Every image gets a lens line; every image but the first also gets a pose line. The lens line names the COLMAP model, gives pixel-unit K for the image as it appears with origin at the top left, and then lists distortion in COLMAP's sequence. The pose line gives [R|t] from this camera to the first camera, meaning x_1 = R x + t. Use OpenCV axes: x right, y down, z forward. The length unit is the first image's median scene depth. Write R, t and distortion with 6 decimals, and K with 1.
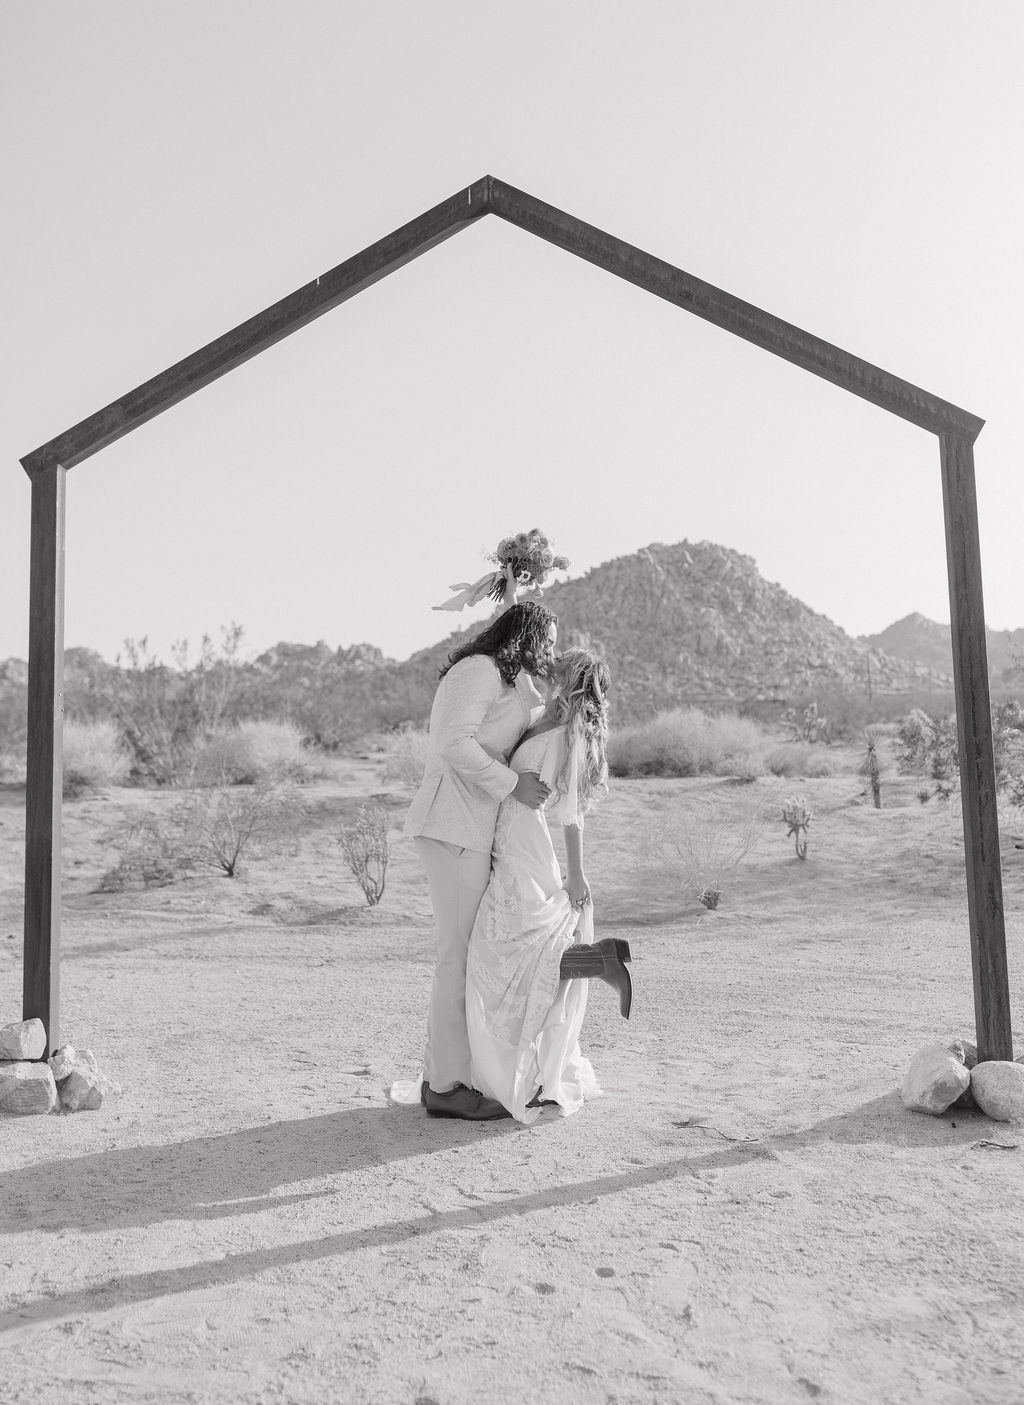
lens RADIAL K [[1460.0, 0, 509.7], [0, 1460.0, 650.0], [0, 0, 1]] dist [0.010467, 0.007217]
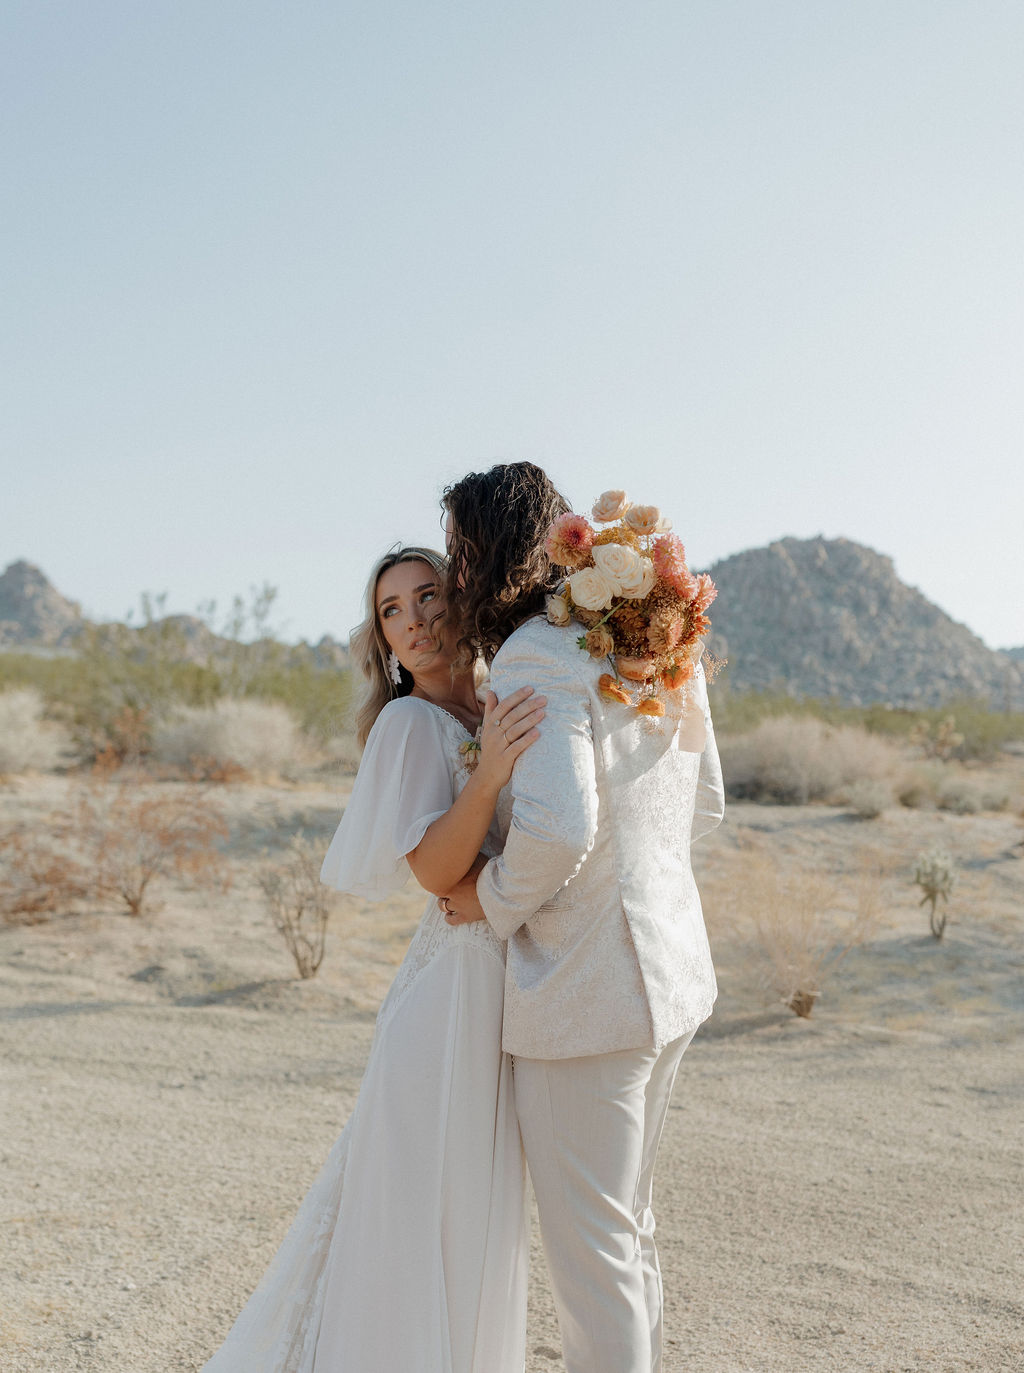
lens RADIAL K [[1516.0, 0, 530.4], [0, 1516.0, 798.6], [0, 0, 1]] dist [0.010539, 0.004658]
pose [[0.996451, 0.061962, -0.056981, 0.035954], [-0.055658, 0.992782, 0.106239, 0.006779], [0.063153, -0.102691, 0.992707, 0.235159]]
